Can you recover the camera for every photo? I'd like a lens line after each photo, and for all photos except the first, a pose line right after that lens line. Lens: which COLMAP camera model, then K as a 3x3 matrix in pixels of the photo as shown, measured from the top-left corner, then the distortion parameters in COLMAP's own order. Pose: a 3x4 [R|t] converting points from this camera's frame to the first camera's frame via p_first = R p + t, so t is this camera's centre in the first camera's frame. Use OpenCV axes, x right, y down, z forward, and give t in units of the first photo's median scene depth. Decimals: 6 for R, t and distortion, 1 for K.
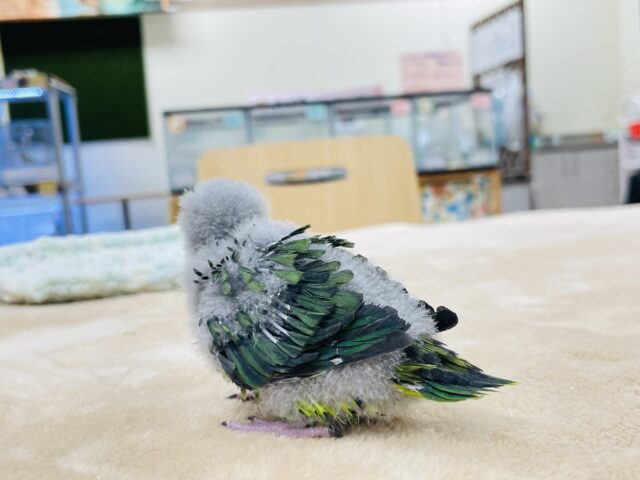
lens RADIAL K [[686.2, 0, 320.0], [0, 686.2, 240.0], [0, 0, 1]] dist [0.006911, -0.008279]
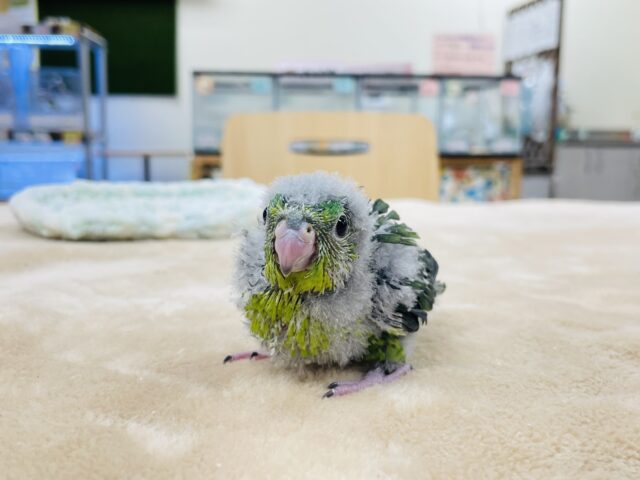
lens RADIAL K [[684.2, 0, 315.8], [0, 684.2, 239.4], [0, 0, 1]] dist [0.006112, -0.007425]
pose [[0.995337, 0.093137, -0.025081, -0.006505], [-0.092083, 0.994934, 0.040341, 0.013263], [0.028711, -0.037844, 0.998871, -0.061872]]
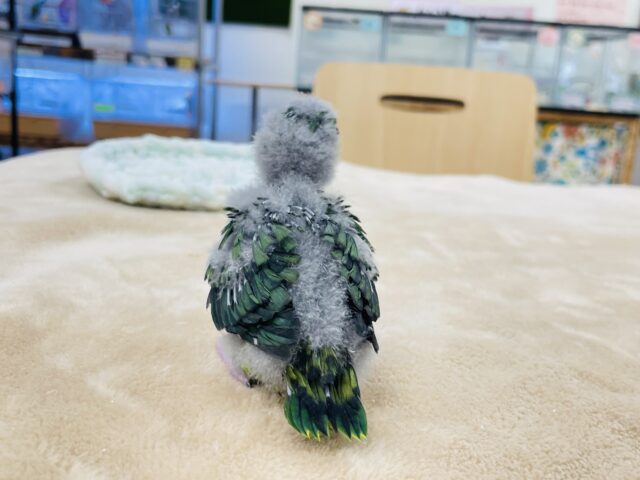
lens RADIAL K [[686.2, 0, 320.0], [0, 686.2, 240.0], [0, 0, 1]] dist [0.006911, -0.008279]
pose [[0.971015, 0.186496, -0.149499, 0.060496], [-0.164793, 0.975398, 0.146431, -0.063633], [0.173130, -0.117550, 0.977859, -0.027428]]
